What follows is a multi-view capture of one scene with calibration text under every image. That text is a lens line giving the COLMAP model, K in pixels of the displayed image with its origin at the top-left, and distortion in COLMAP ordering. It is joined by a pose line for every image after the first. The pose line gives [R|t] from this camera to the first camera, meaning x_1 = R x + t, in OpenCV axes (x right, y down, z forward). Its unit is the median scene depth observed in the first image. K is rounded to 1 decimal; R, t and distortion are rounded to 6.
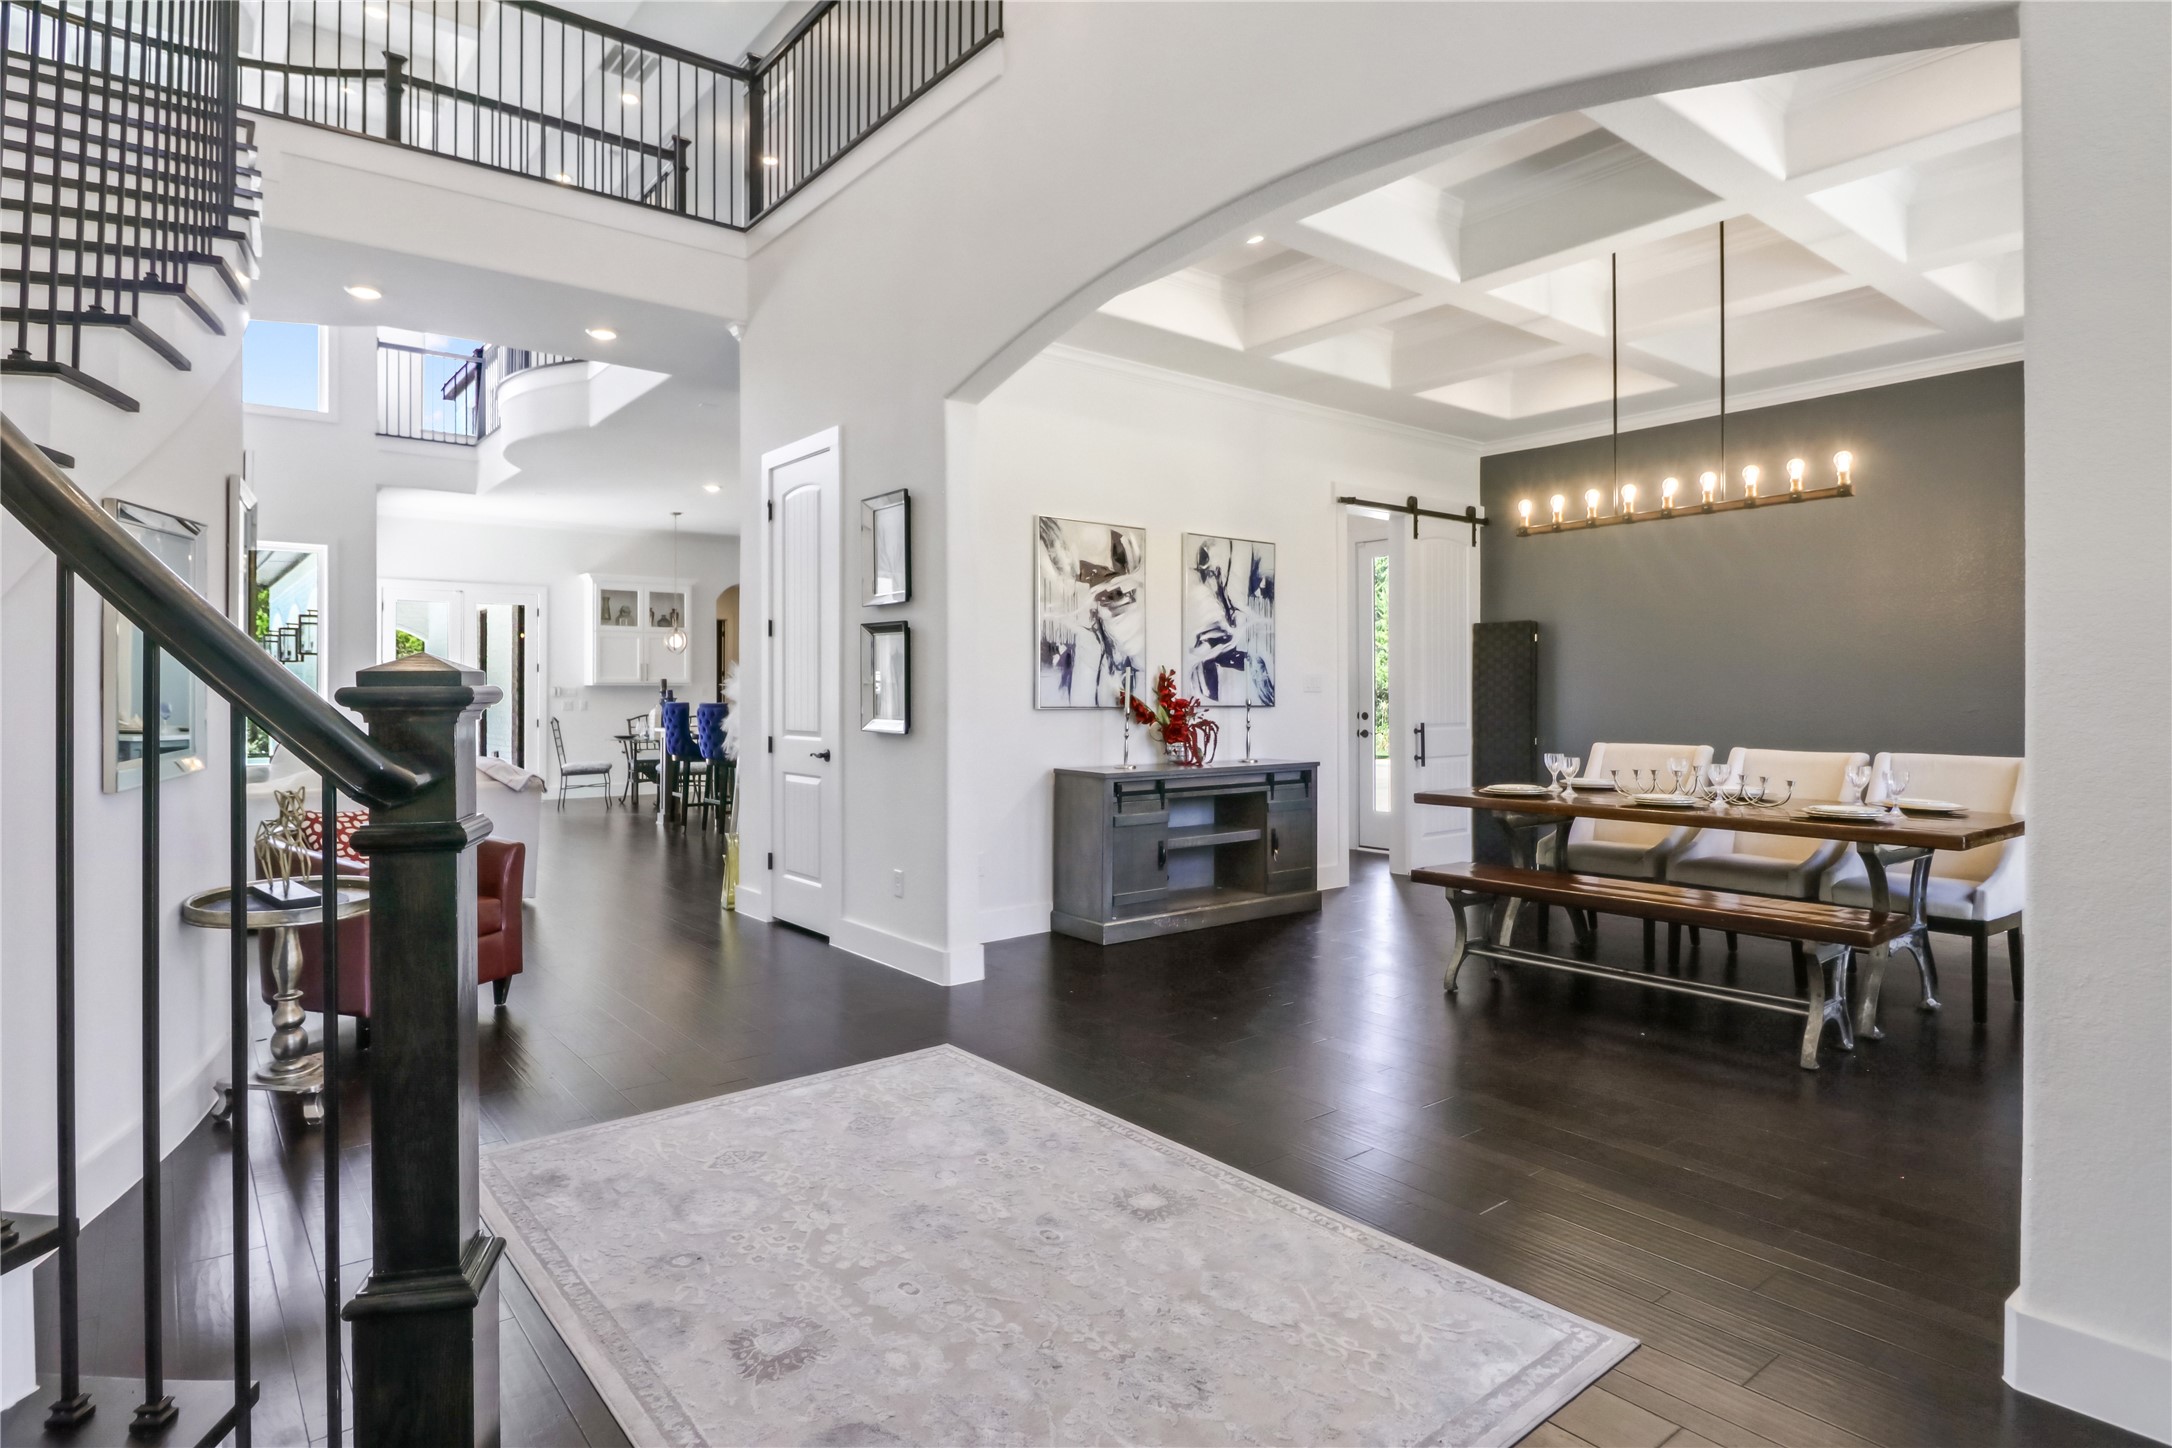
lens RADIAL K [[1165.4, 0, 1089.5], [0, 1165.4, 702.0], [0, 0, 1]] dist [0.003847, -0.014251]
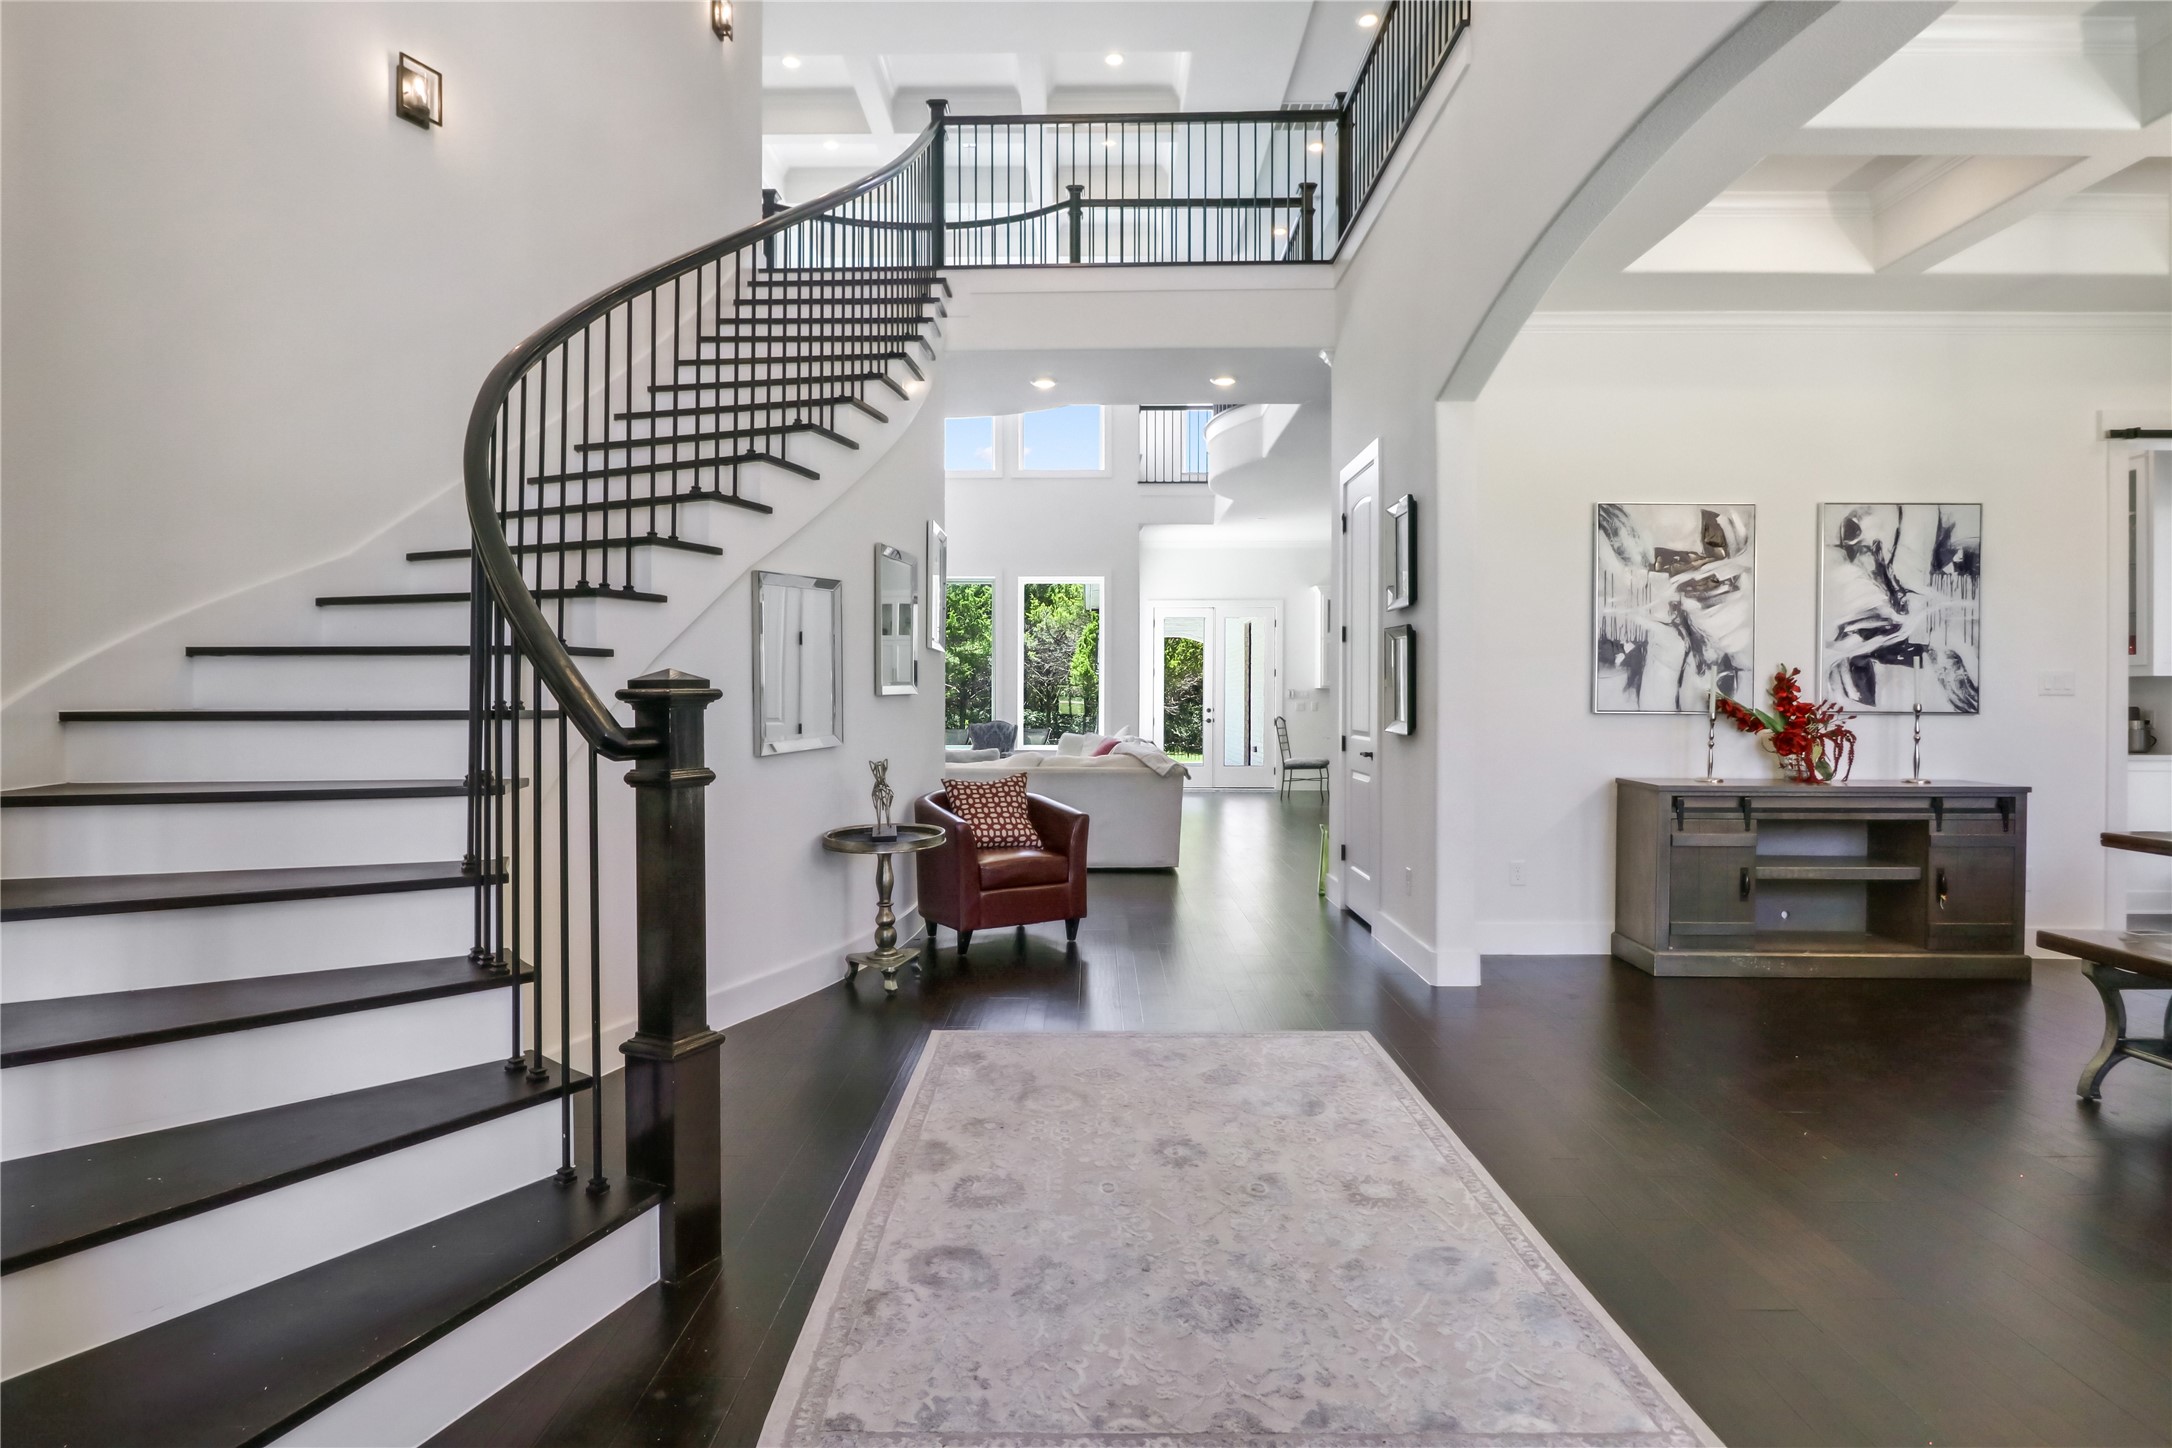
lens RADIAL K [[1180.8, 0, 1086.0], [0, 1180.8, 724.0], [0, 0, 1]] dist [0.003188, -0.016402]
pose [[0.769035, 0.017372, -0.638971, 0.235273], [-0.007024, 0.999800, 0.018728, 0.000189], [0.639169, -0.009914, 0.769003, 0.019343]]
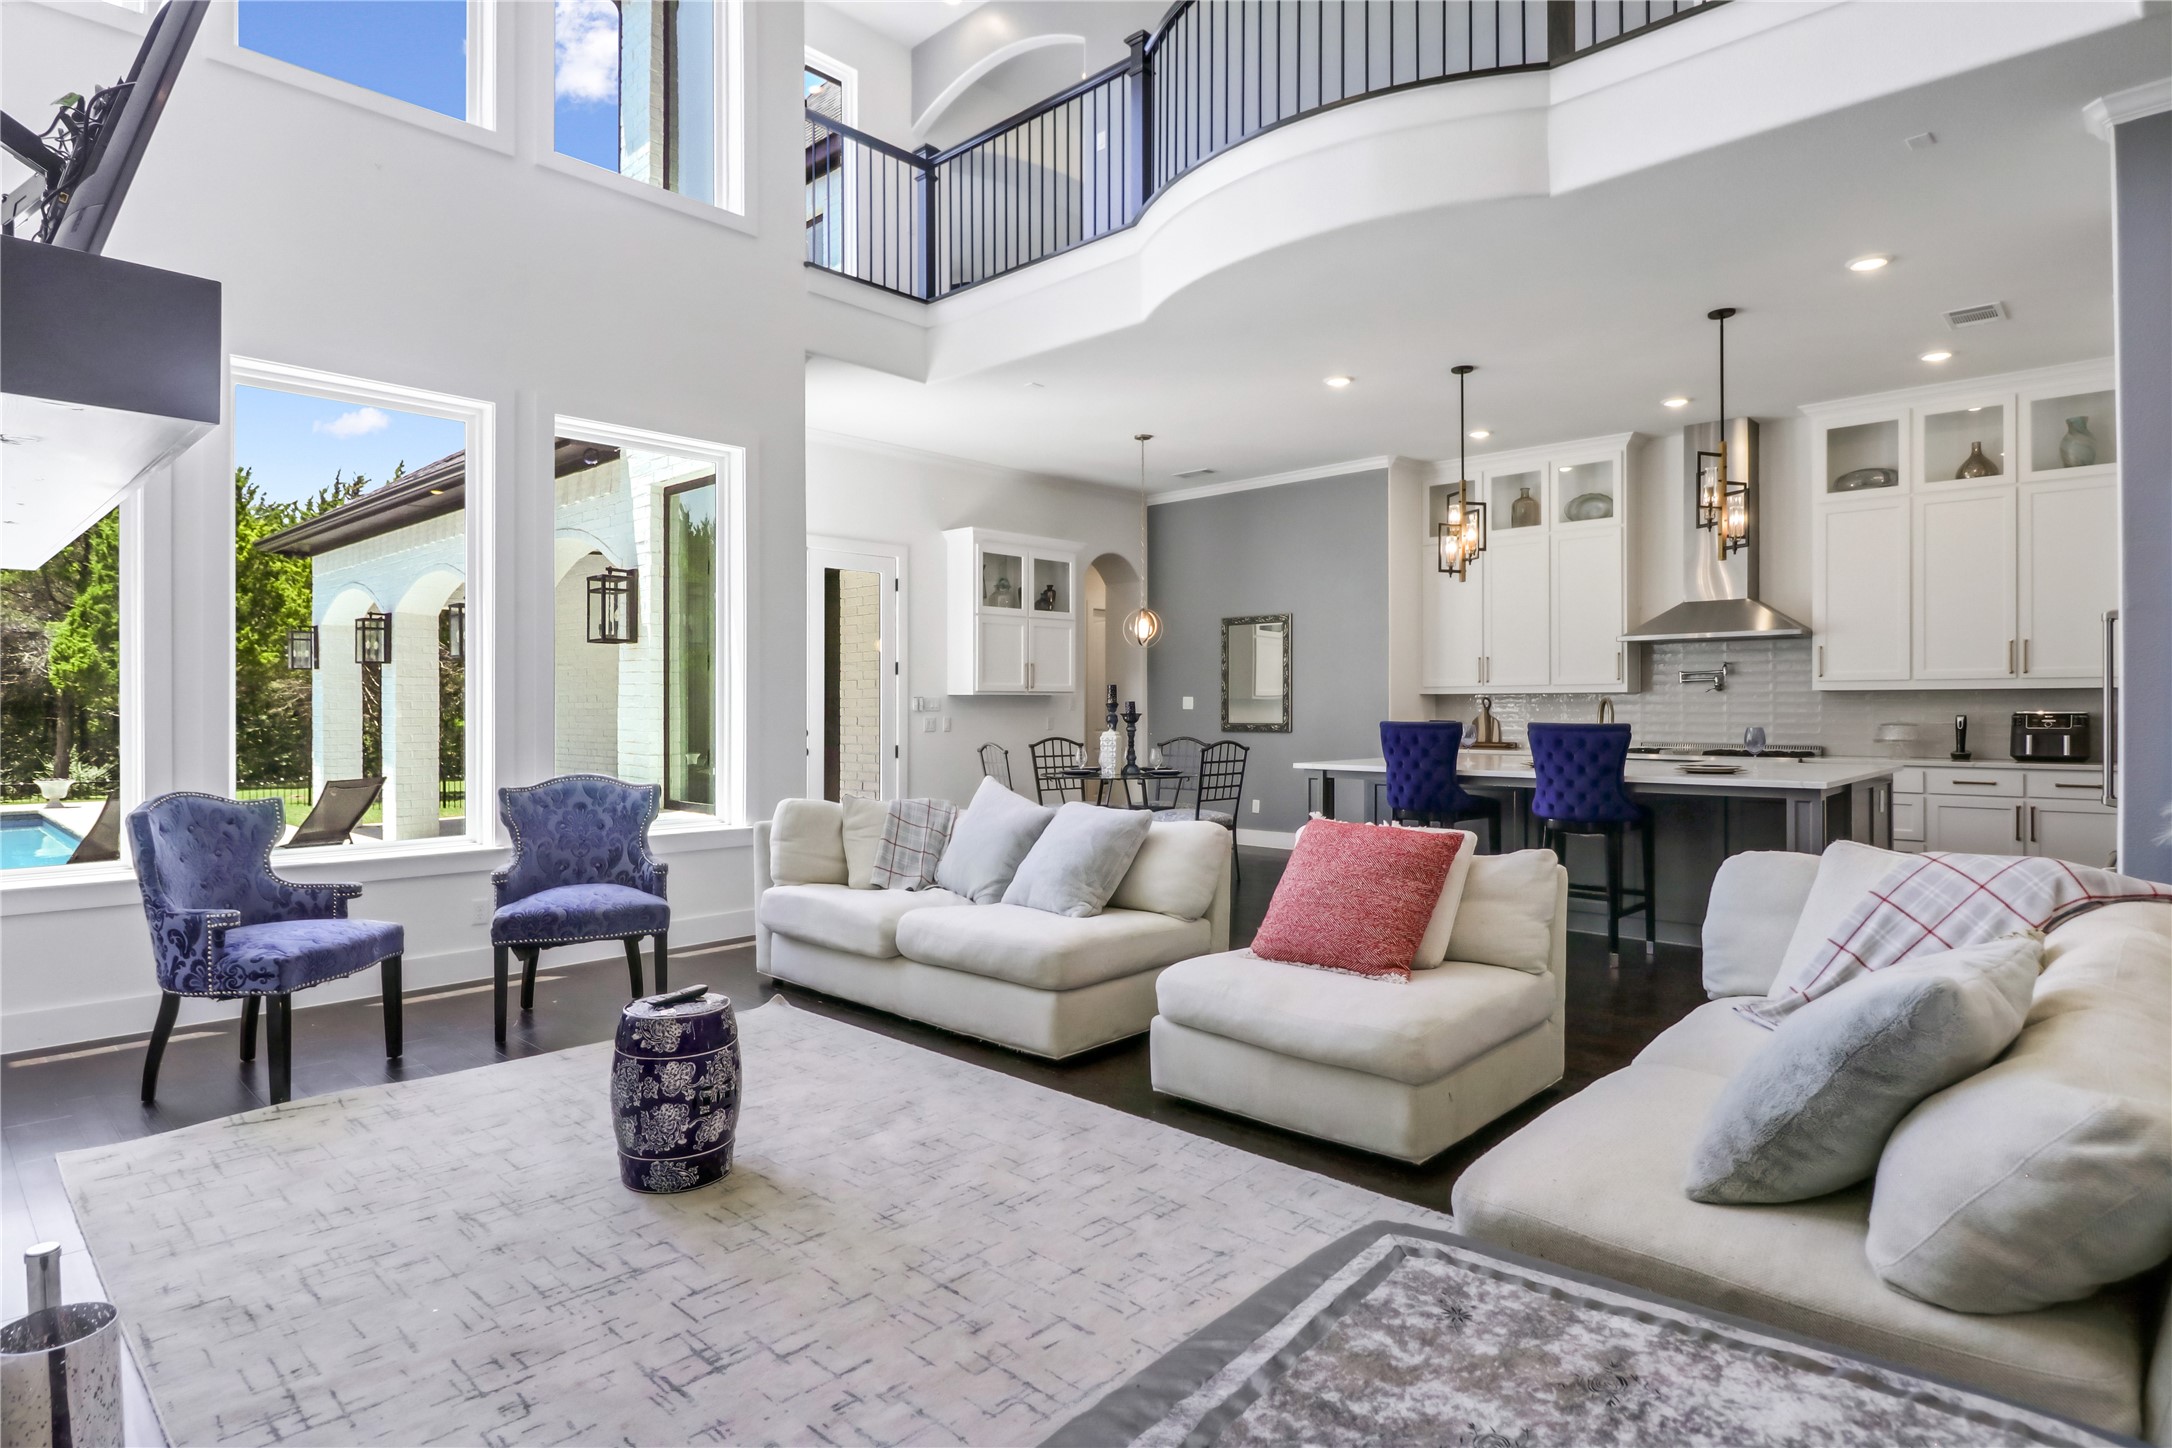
lens RADIAL K [[1165.4, 0, 1089.5], [0, 1165.4, 702.0], [0, 0, 1]] dist [0.003847, -0.014251]
pose [[0.990859, 0.000895, 0.134897, -0.945239], [0.000814, 0.999920, -0.012612, -0.003800], [-0.134897, 0.012606, 0.990779, 0.690426]]
